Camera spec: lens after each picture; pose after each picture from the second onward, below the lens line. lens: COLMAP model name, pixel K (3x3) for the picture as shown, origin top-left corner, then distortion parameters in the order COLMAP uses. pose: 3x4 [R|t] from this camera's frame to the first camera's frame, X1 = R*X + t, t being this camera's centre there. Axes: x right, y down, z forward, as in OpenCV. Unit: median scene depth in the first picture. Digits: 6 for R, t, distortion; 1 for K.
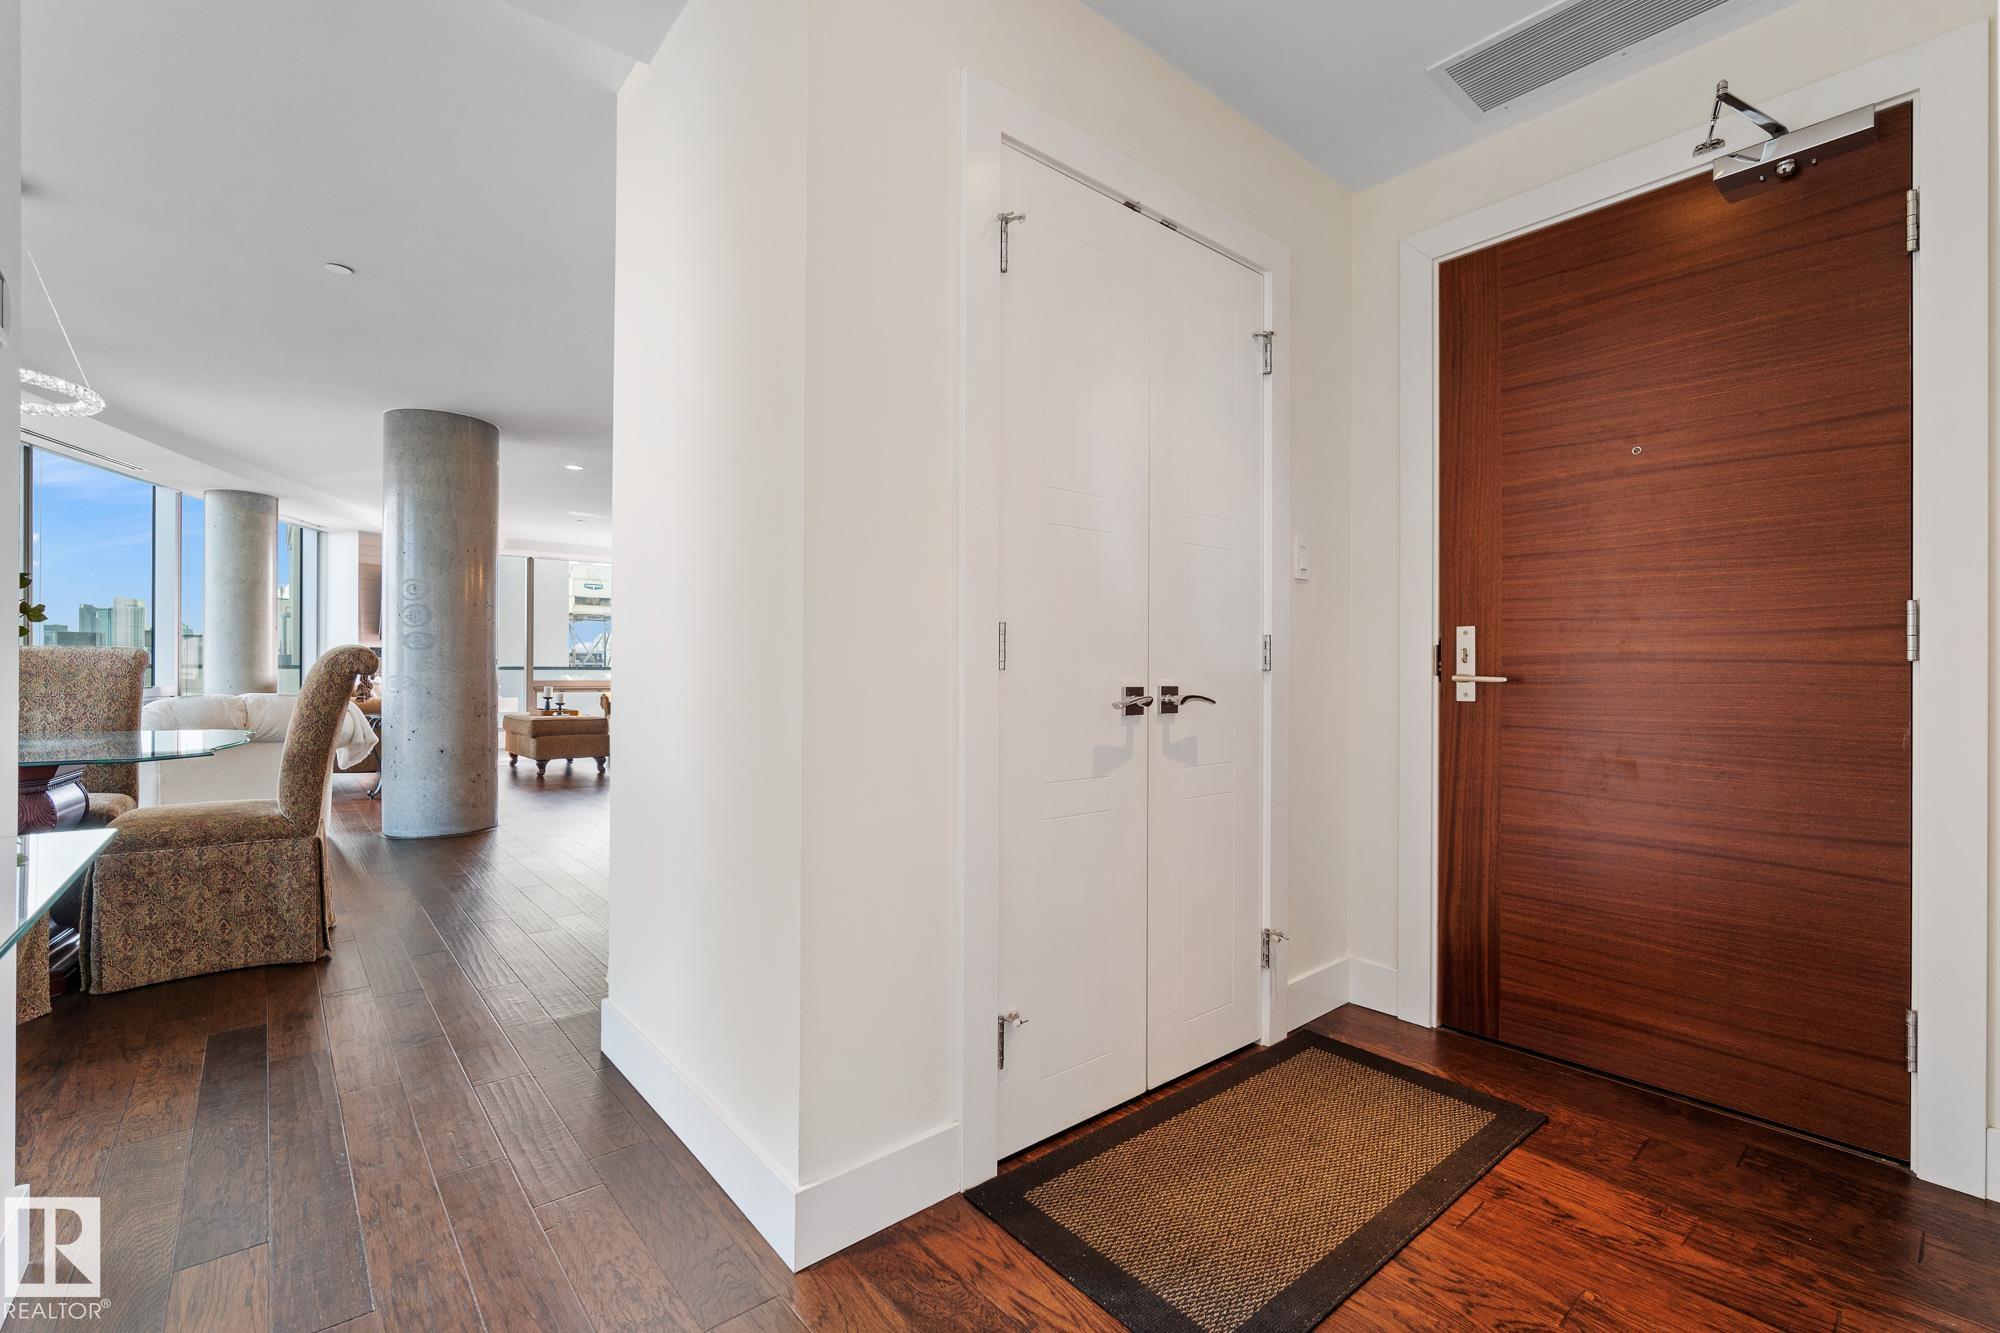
lens RADIAL K [[874.4, 0, 989.0], [0, 874.4, 668.5], [0, 0, 1]] dist [-0.002826, -0.000035]
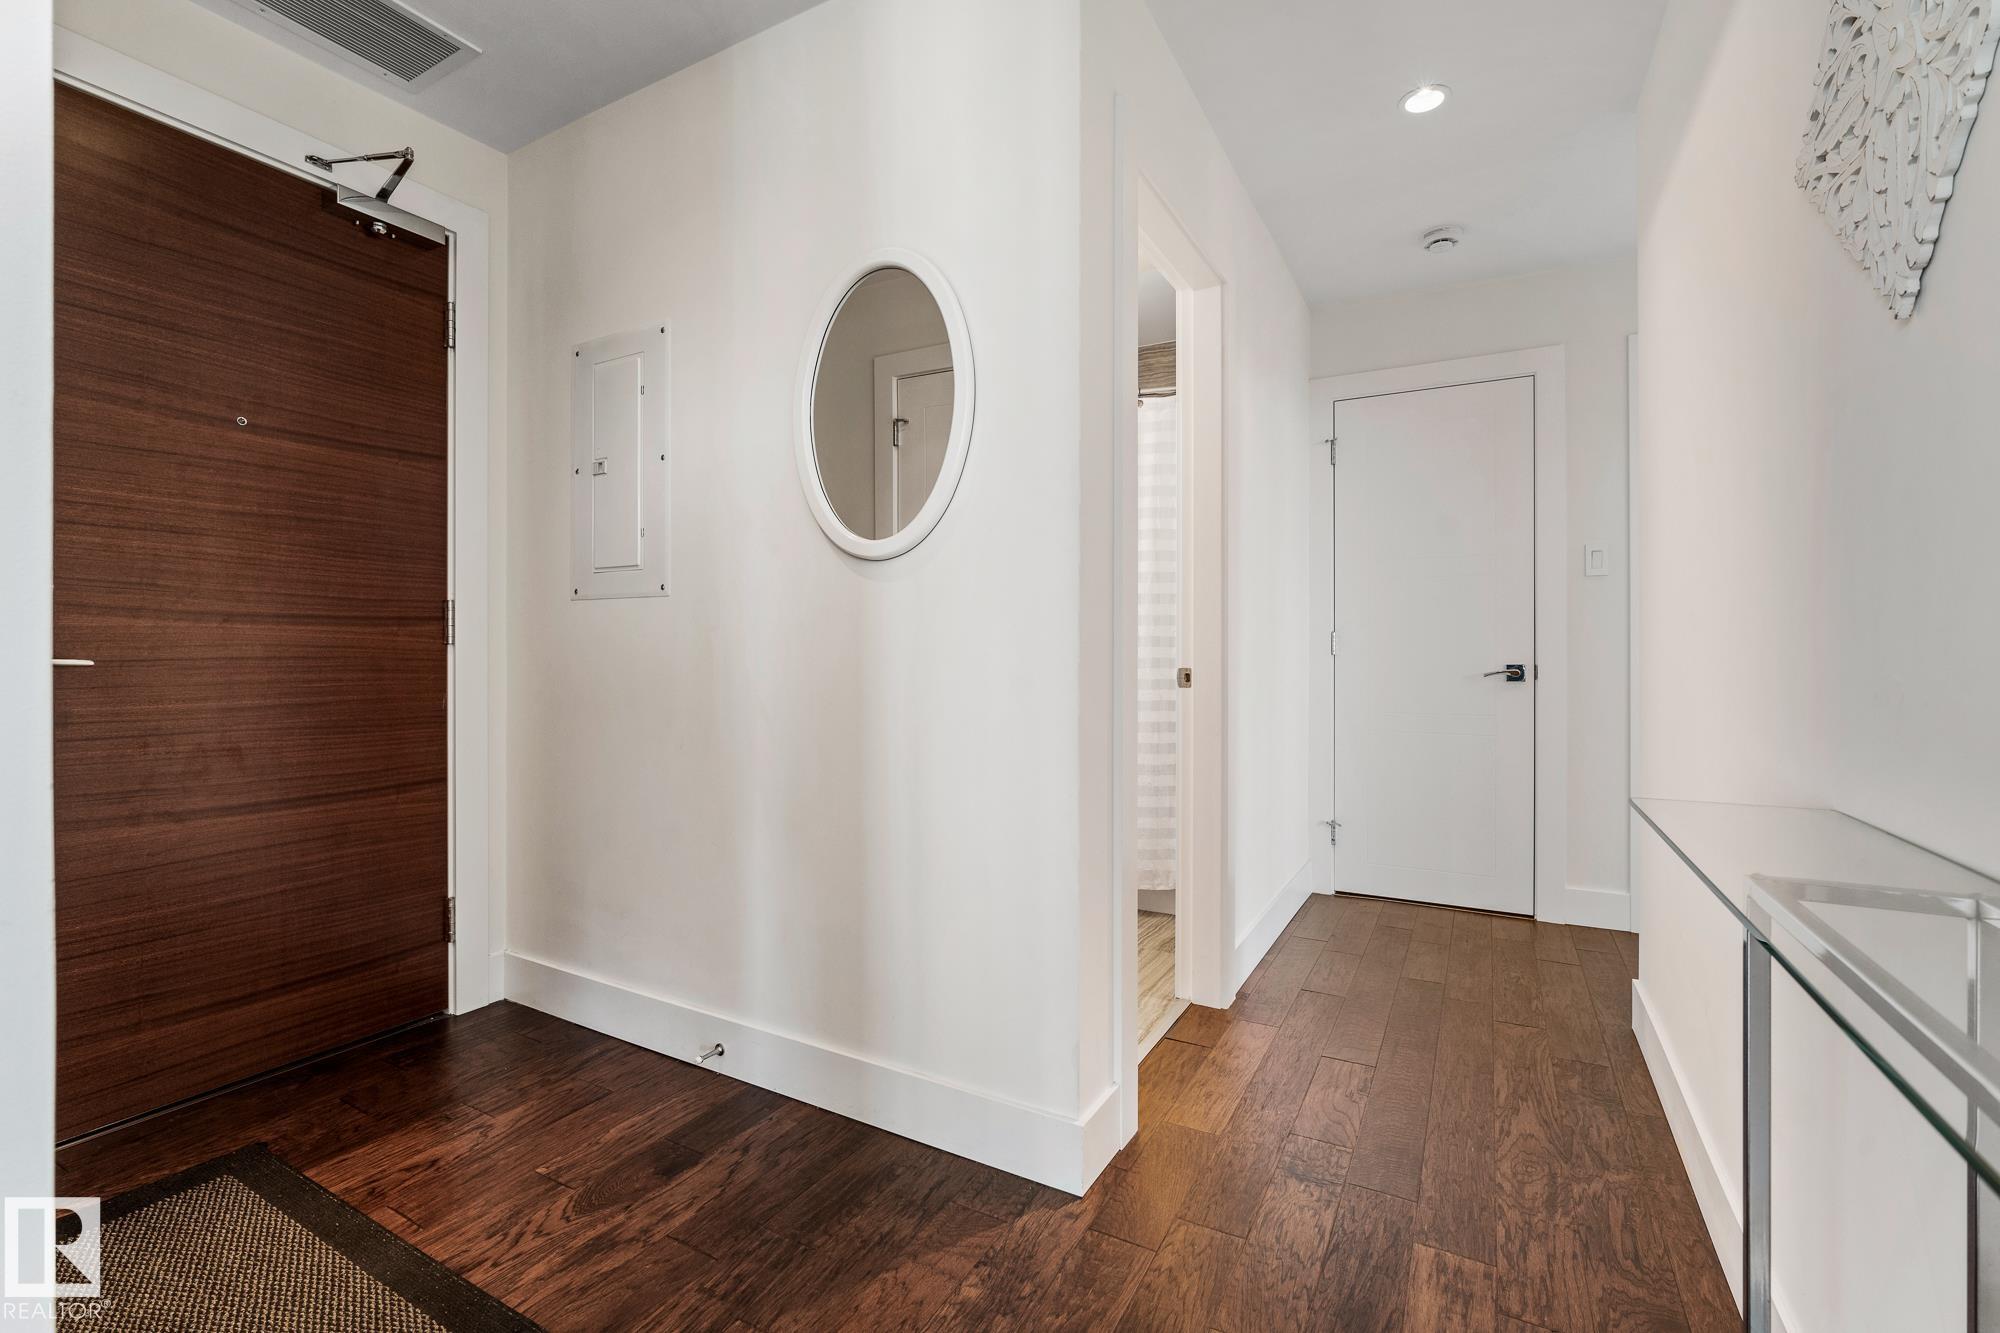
lens RADIAL K [[874.4, 0, 988.6], [0, 874.4, 656.0], [0, 0, 1]] dist [-0.002826, -0.000035]
pose [[-0.347797, -0.001633, 0.937569, -0.522601], [0.000040, 0.999998, 0.001757, 0.007521], [-0.937570, 0.000649, -0.347796, 0.672422]]
